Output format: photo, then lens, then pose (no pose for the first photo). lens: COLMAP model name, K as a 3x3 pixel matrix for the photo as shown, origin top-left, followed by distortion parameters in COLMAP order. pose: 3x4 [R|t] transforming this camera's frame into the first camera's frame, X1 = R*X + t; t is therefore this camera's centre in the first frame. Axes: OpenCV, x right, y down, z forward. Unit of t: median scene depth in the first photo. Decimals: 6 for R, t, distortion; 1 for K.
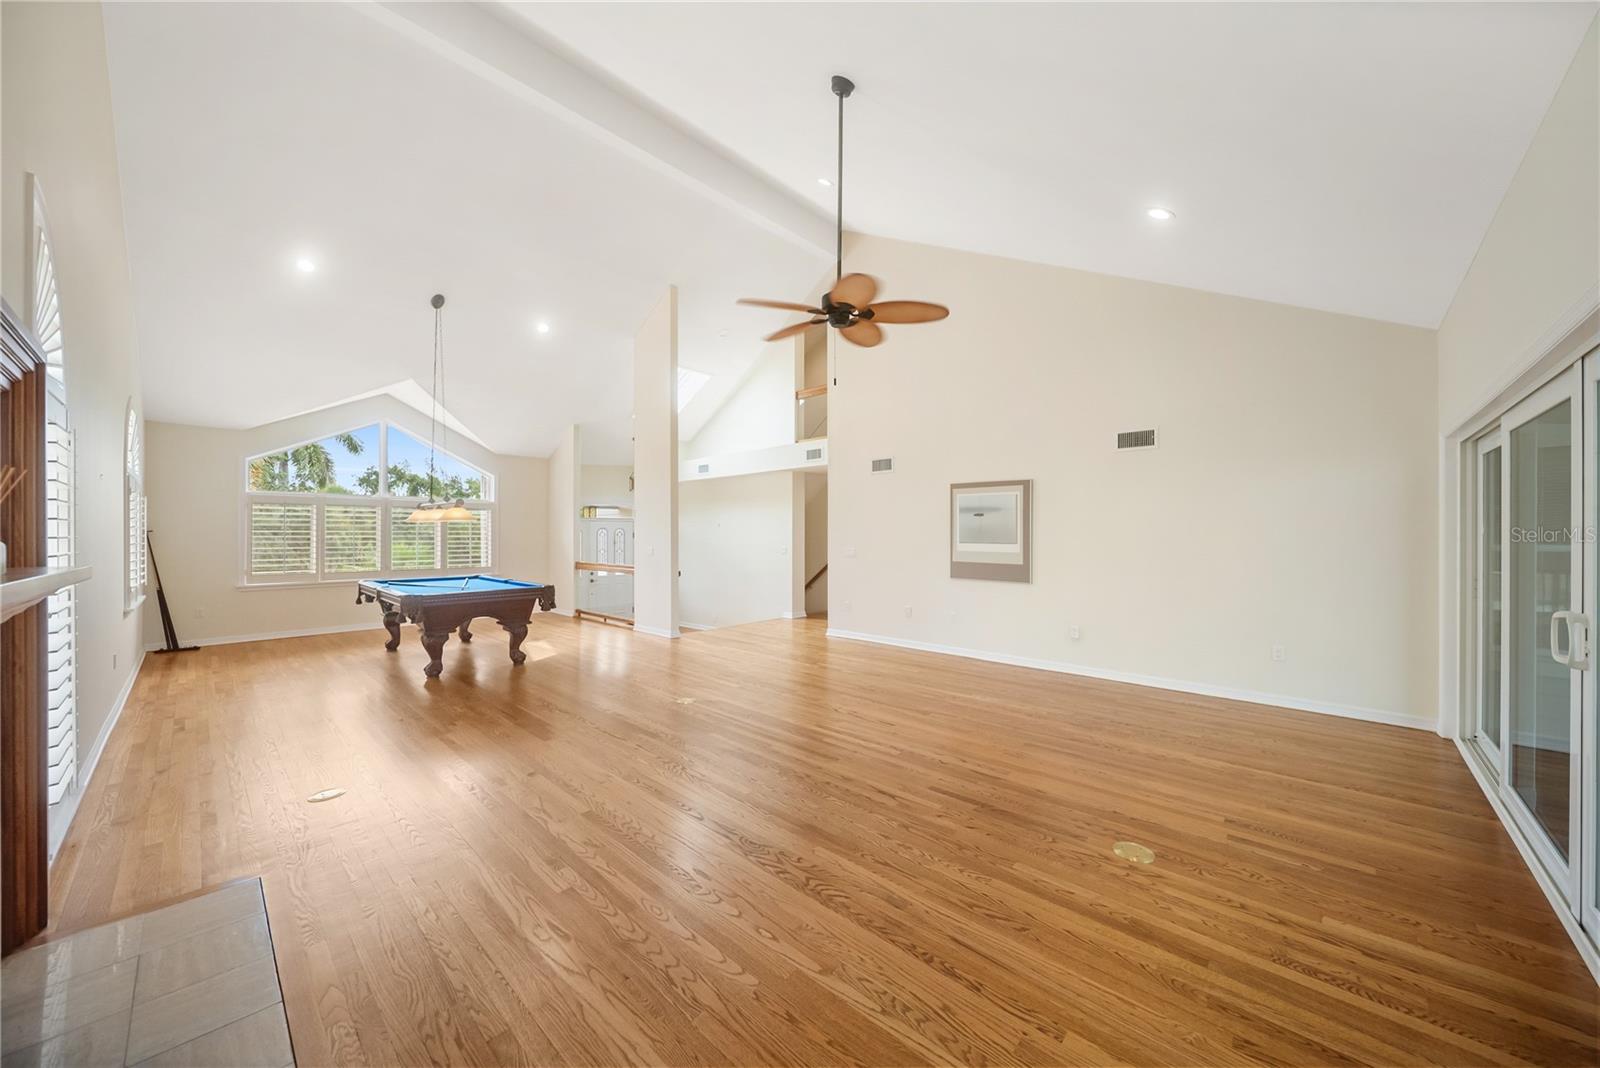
lens RADIAL K [[569.4, 0, 806.3], [0, 569.4, 533.1], [0, 0, 1]] dist [-0.000180, -0.000009]
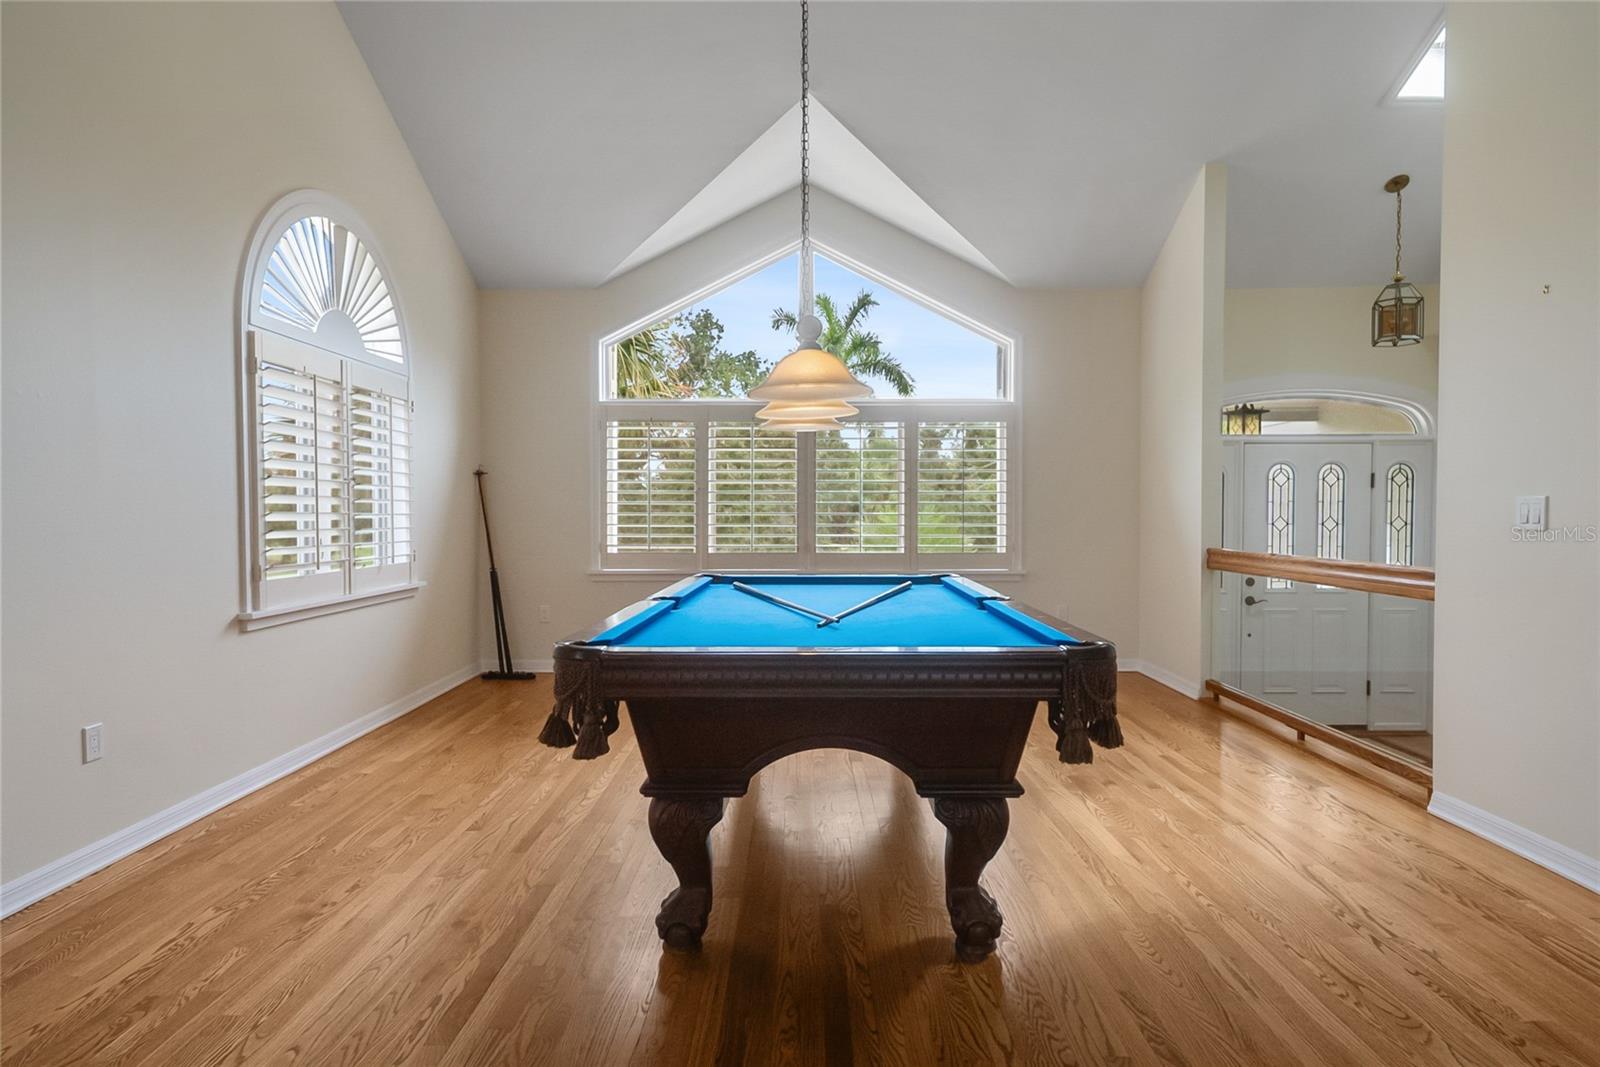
lens RADIAL K [[791.2, 0, 844.5], [0, 791.2, 534.2], [0, 0, 1]] dist [-0.002005, -0.000191]
pose [[0.689289, 0.020775, -0.724189, -0.226416], [0.000215, 0.999583, 0.028880, 0.029666], [0.724487, -0.020063, 0.688997, 0.550488]]
